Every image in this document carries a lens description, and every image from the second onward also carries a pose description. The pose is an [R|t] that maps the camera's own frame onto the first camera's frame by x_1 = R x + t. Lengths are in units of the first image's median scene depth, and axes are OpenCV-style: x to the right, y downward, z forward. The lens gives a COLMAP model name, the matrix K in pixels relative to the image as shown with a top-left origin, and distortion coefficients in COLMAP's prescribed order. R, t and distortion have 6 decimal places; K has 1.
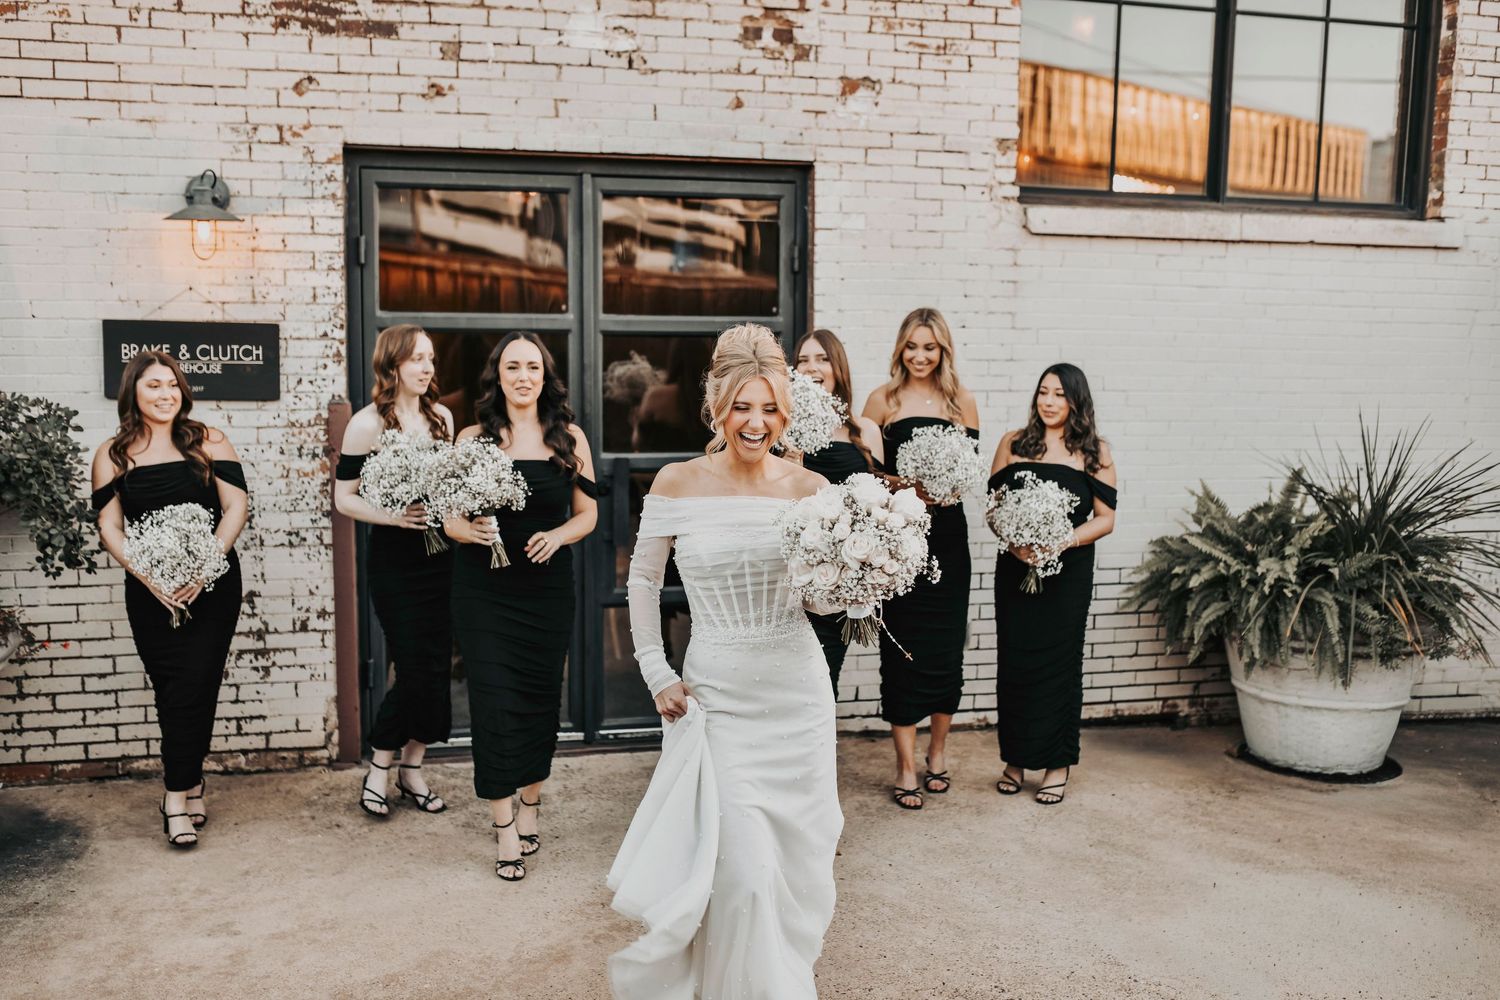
lens RADIAL K [[1458.9, 0, 750.0], [0, 1458.9, 500.0], [0, 0, 1]] dist [-0.065883, 0.099111]
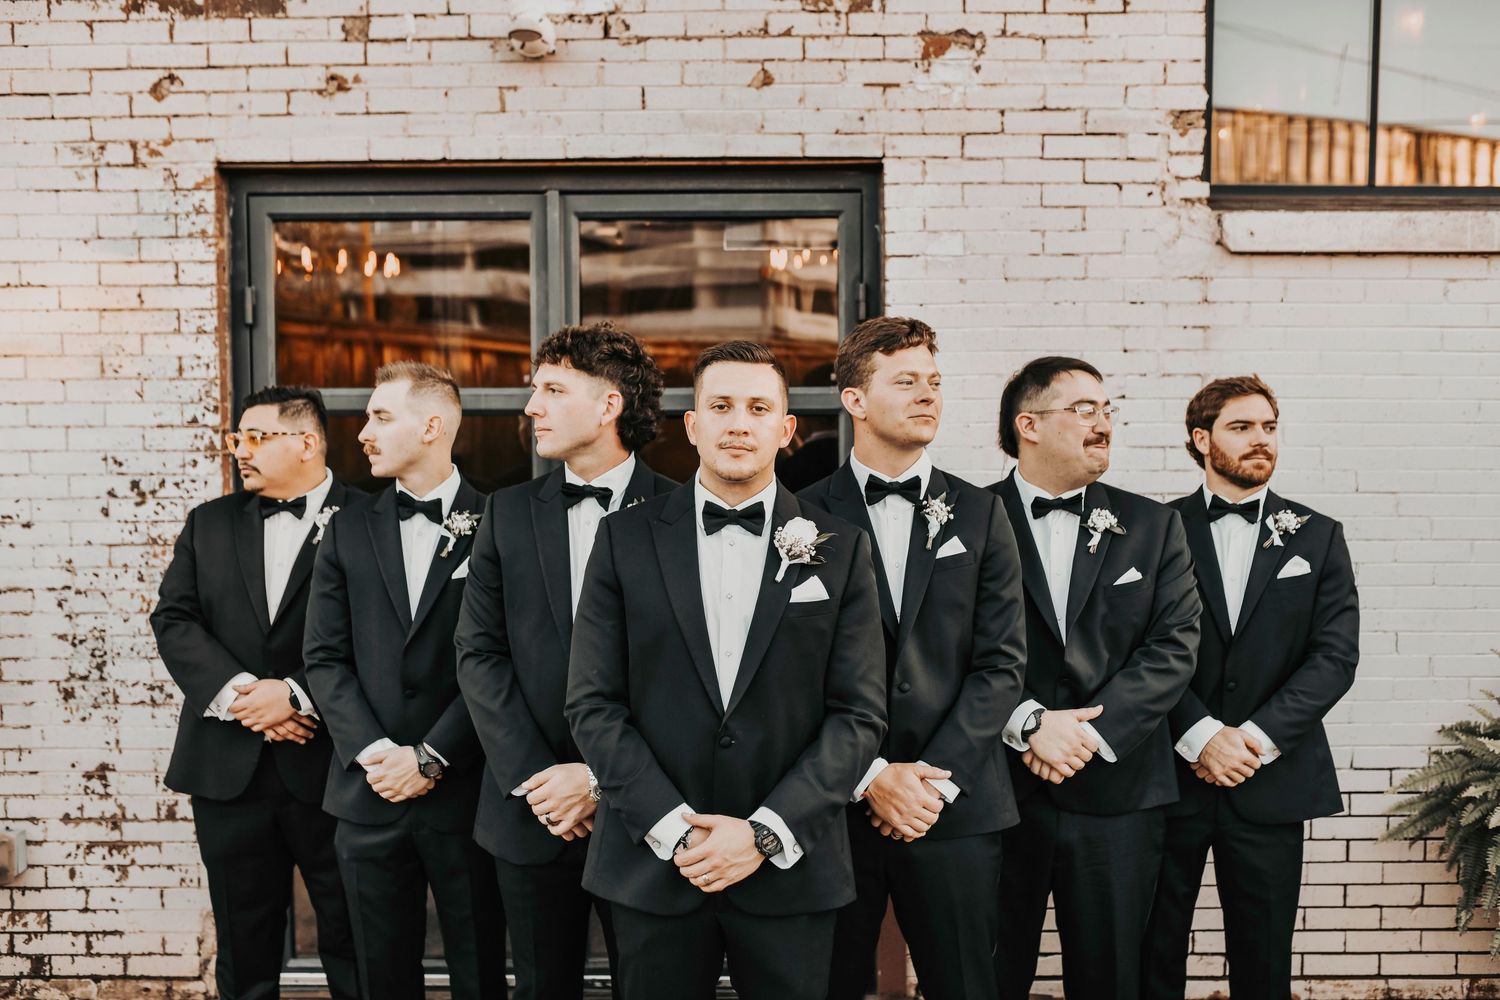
lens RADIAL K [[1458.9, 0, 750.0], [0, 1458.9, 500.0], [0, 0, 1]] dist [-0.065883, 0.099111]
pose [[0.967171, 0.002150, -0.254117, 0.165080], [-0.015752, 0.998549, -0.051505, -0.039122], [0.253637, 0.053817, 0.965801, 0.354339]]
